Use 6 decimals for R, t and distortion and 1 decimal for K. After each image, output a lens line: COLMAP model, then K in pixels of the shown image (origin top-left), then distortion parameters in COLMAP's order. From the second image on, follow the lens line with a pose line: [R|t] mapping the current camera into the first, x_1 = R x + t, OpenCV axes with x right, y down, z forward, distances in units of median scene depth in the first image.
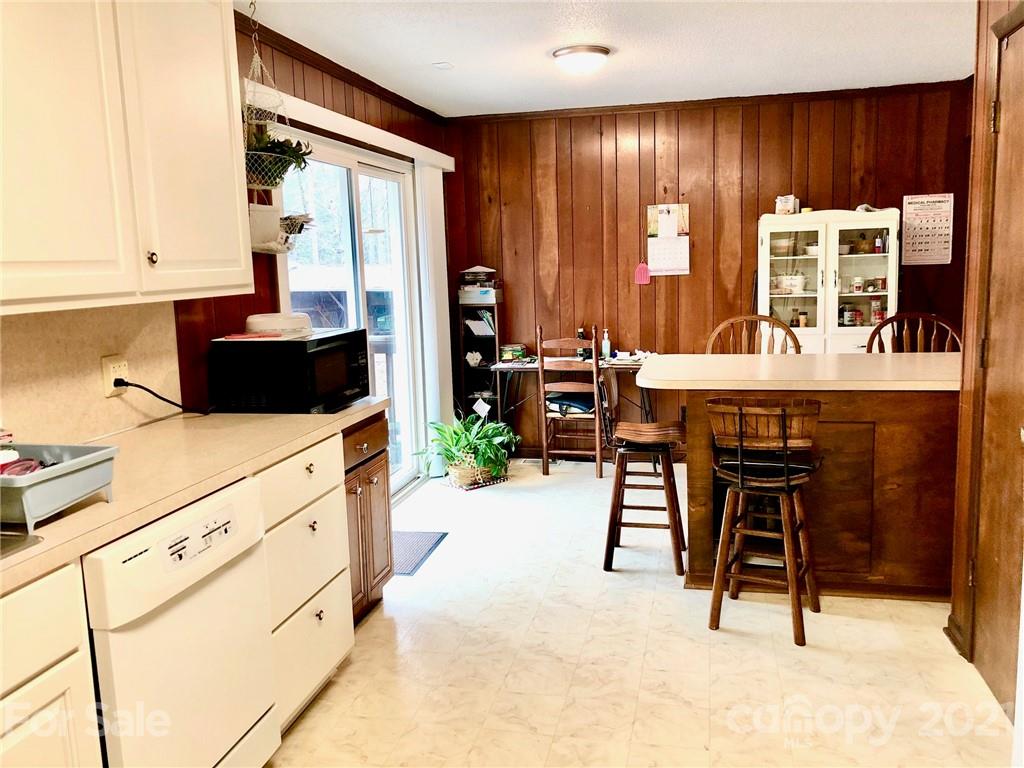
lens RADIAL K [[823.7, 0, 512.0], [0, 823.7, 384.0], [0, 0, 1]] dist [0.053846, -0.095669]
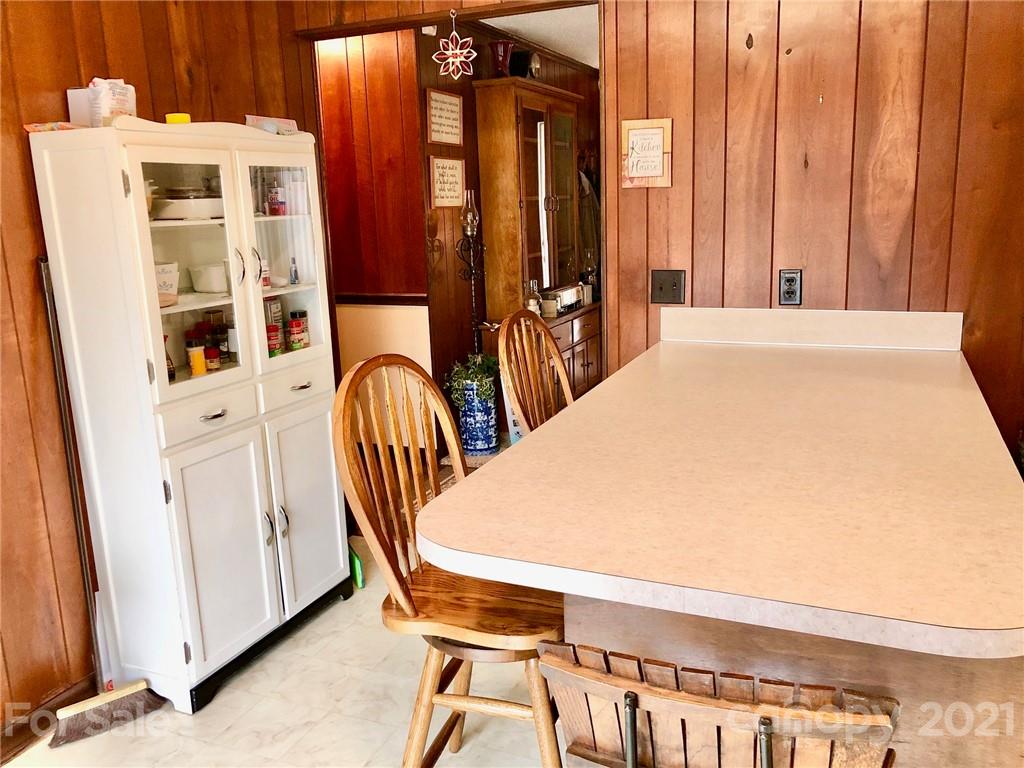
lens RADIAL K [[823.7, 0, 512.0], [0, 823.7, 384.0], [0, 0, 1]] dist [0.053846, -0.095669]
pose [[-0.081772, -0.185720, 0.979194, -0.133924], [0.185242, 0.962533, 0.198029, -0.127101], [-0.979285, 0.197581, -0.044305, 0.876006]]
